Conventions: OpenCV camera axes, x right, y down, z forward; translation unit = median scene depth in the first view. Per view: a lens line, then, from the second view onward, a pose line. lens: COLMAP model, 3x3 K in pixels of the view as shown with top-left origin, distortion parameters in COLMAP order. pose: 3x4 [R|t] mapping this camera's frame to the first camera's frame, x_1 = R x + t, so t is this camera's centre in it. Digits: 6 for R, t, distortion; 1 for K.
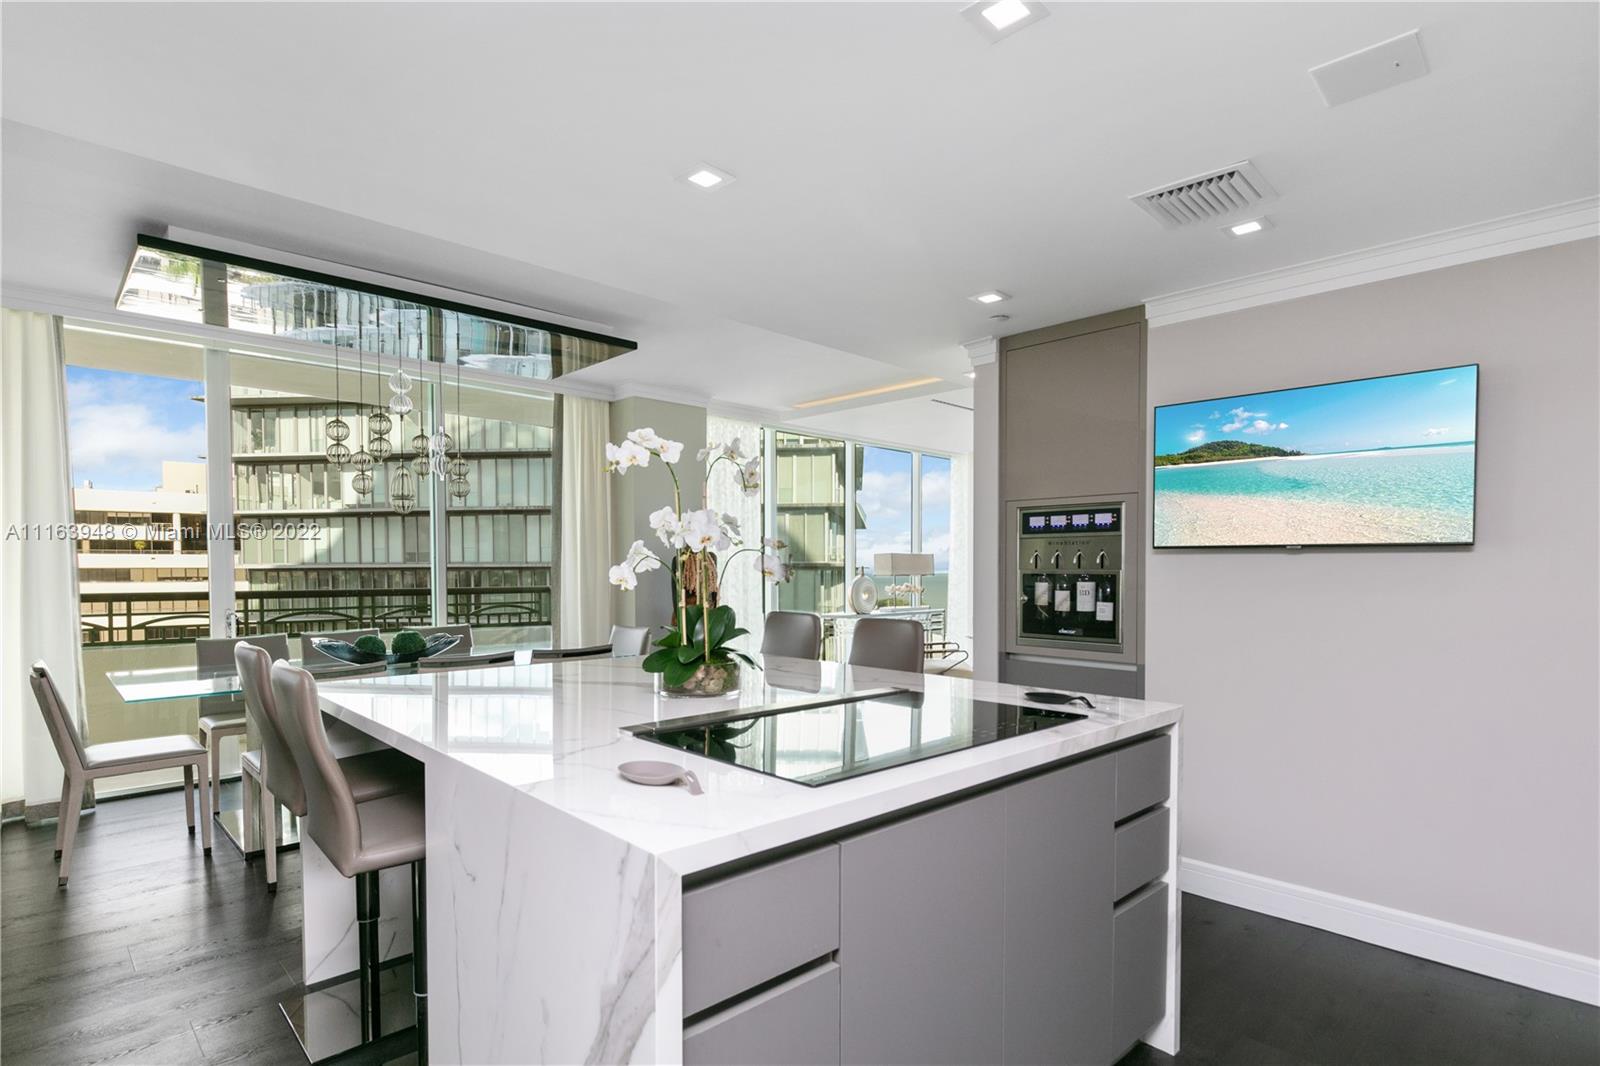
lens RADIAL K [[829.1, 0, 800.2], [0, 829.1, 582.4], [0, 0, 1]] dist [0.000748, 0.000051]
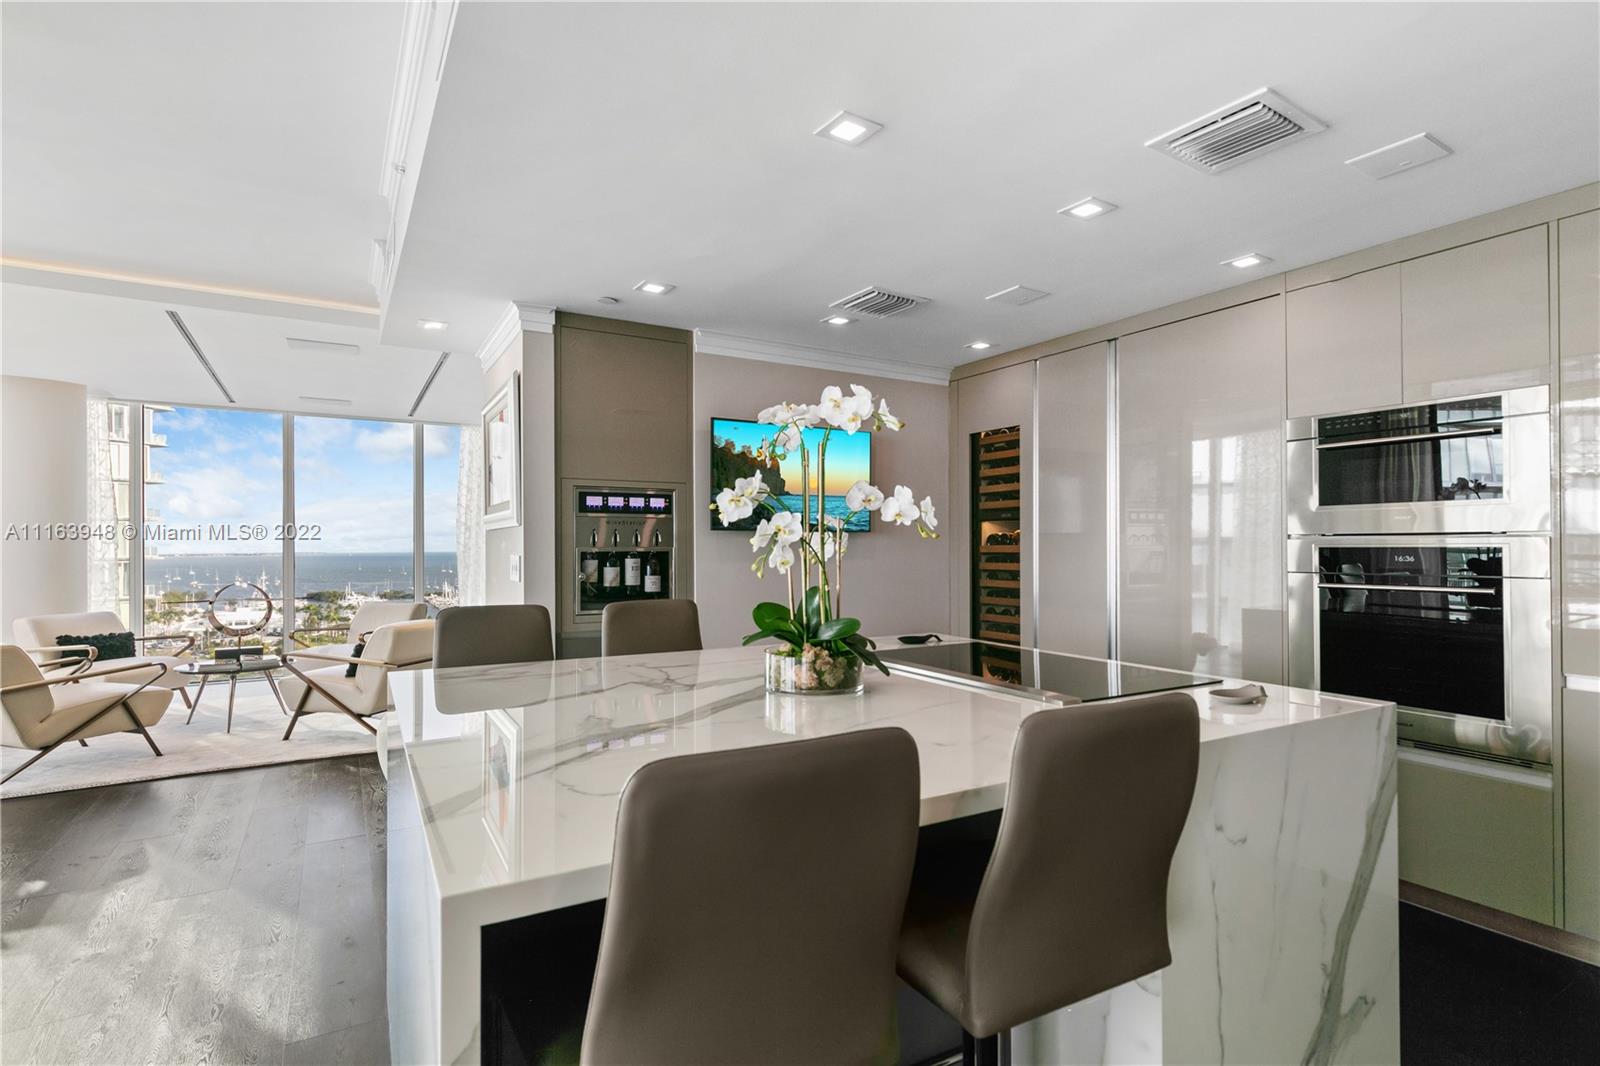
lens RADIAL K [[784.0, 0, 800.0], [0, 784.0, 533.0], [0, 0, 1]] dist [-0.000269, -0.000029]
pose [[0.225416, 0.013729, 0.974166, -0.619367], [0.020536, 0.999612, -0.018839, -0.010100], [-0.974046, 0.024252, 0.225046, 0.542588]]
